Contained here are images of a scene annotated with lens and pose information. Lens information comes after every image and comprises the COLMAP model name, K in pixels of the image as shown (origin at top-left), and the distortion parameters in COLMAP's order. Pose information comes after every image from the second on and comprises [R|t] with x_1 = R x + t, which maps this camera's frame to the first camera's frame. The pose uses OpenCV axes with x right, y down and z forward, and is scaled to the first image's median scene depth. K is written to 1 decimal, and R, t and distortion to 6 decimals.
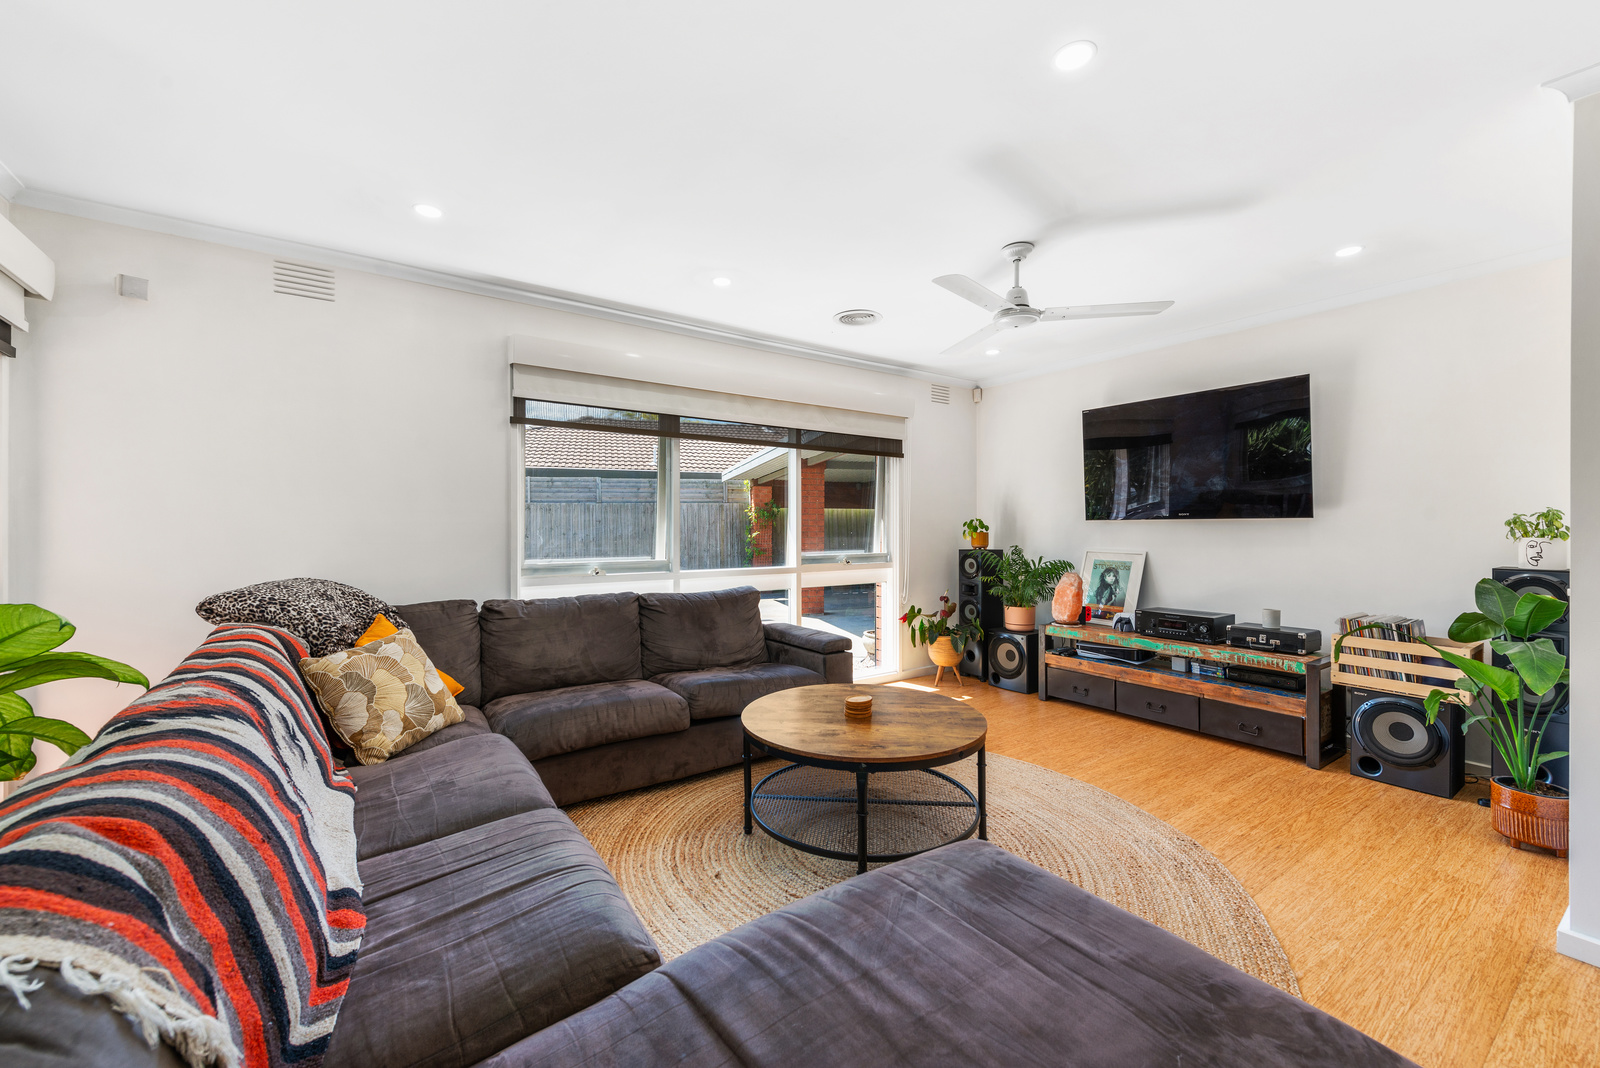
lens RADIAL K [[626.9, 0, 797.3], [0, 626.9, 528.0], [0, 0, 1]] dist [0.013065, -0.003722]
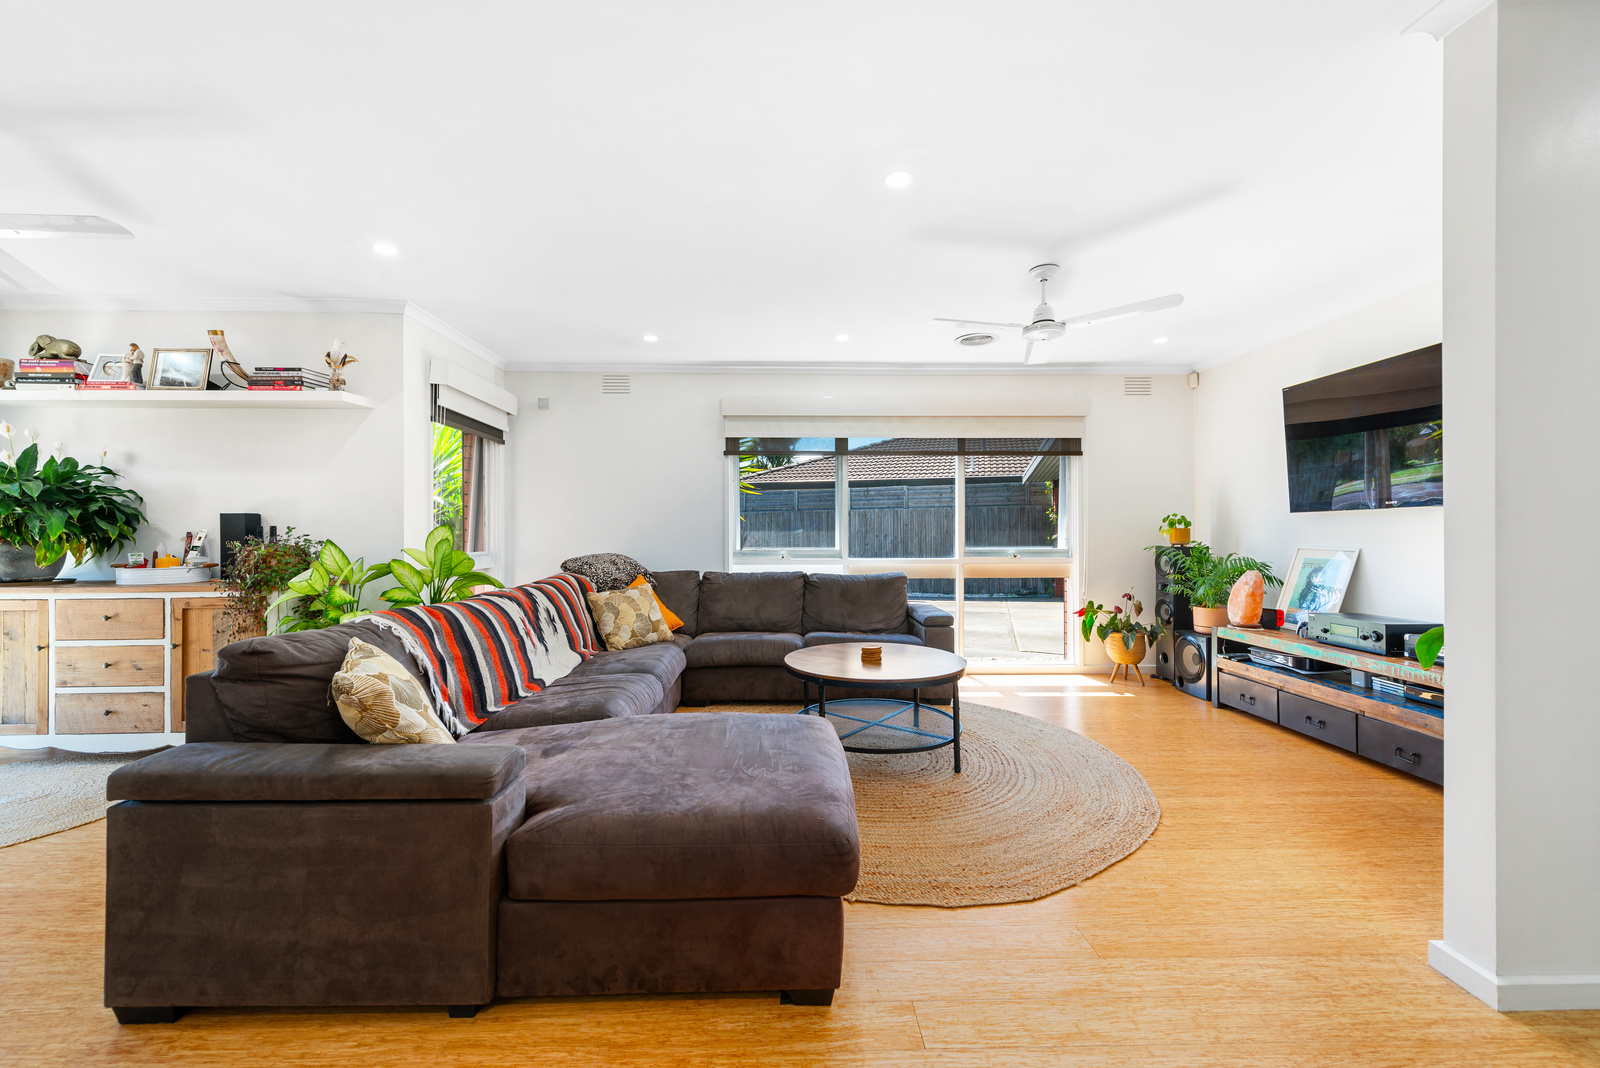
lens RADIAL K [[626.9, 0, 813.3], [0, 626.9, 535.8], [0, 0, 1]] dist [0.013065, -0.003722]
pose [[0.840639, -0.000624, -0.541595, 0.482021], [0.002216, 0.999995, 0.002288, 0.020251], [0.541591, -0.003124, 0.840636, -0.131293]]
